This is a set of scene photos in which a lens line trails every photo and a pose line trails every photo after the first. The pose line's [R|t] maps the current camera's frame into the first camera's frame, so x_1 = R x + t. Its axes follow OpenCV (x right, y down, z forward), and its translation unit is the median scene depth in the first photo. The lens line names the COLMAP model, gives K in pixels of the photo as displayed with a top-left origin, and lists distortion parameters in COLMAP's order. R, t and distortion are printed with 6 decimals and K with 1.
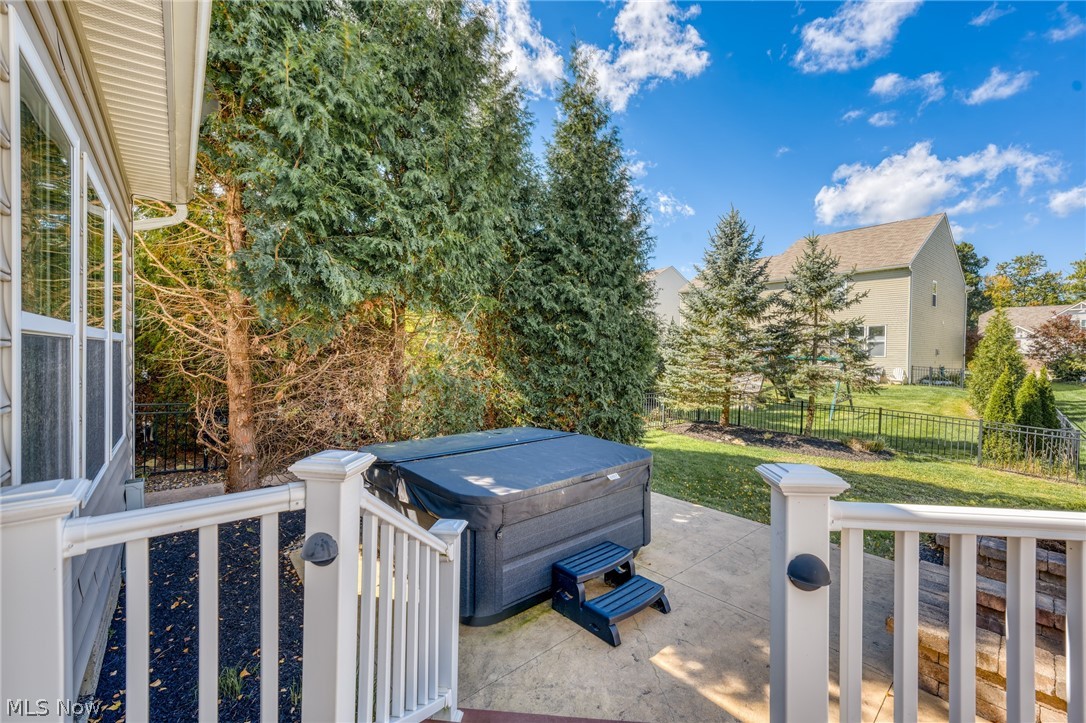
lens RADIAL K [[457.8, 0, 543.3], [0, 457.8, 356.1], [0, 0, 1]] dist [-0.001701, 0.000121]
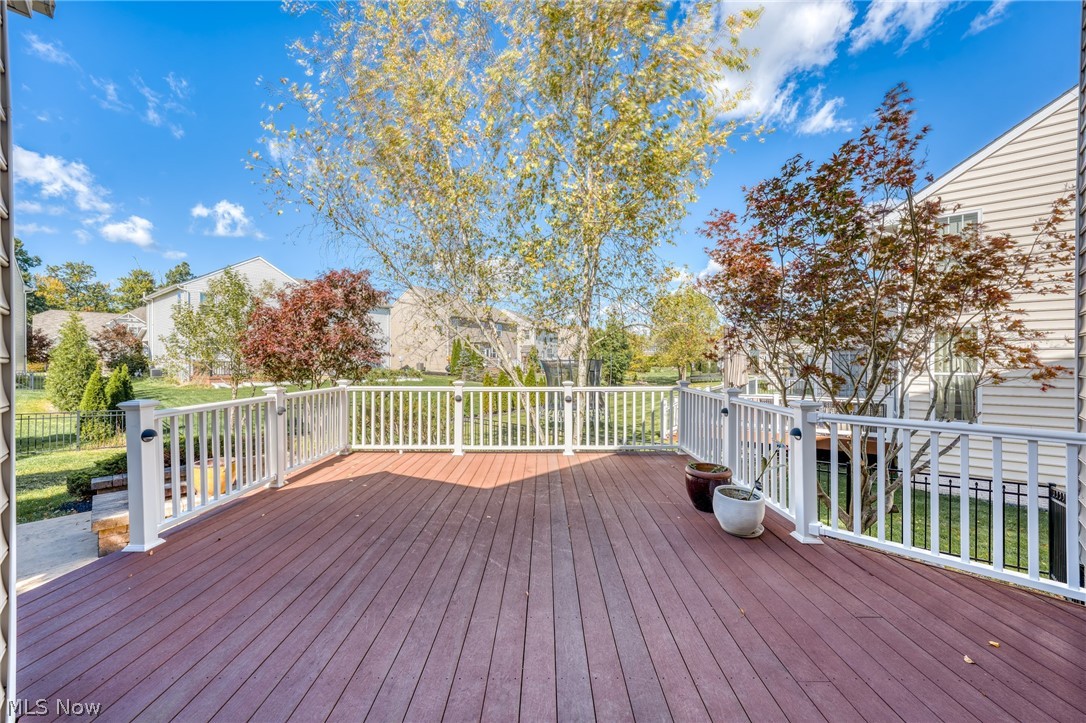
lens RADIAL K [[412.8, 0, 547.6], [0, 412.8, 362.0], [0, 0, 1]] dist [-0.007685, 0.000013]
pose [[-0.095010, -0.022255, 0.995228, -0.177939], [0.009651, 0.999682, 0.023276, -0.001677], [-0.995430, 0.011816, -0.094765, -0.100316]]
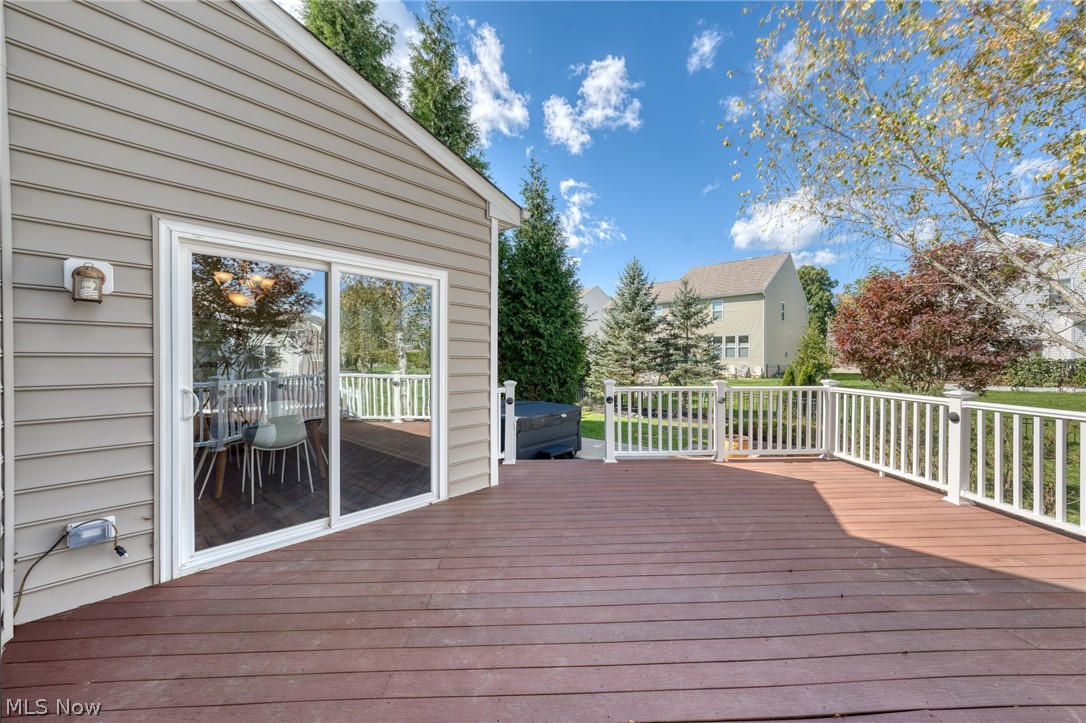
lens RADIAL K [[412.8, 0, 547.6], [0, 412.8, 362.0], [0, 0, 1]] dist [-0.007685, 0.000013]
pose [[0.989000, -0.015881, 0.147059, -0.063618], [0.015742, 0.999874, 0.002115, 0.002203], [-0.147074, 0.000223, 0.989125, -0.282337]]
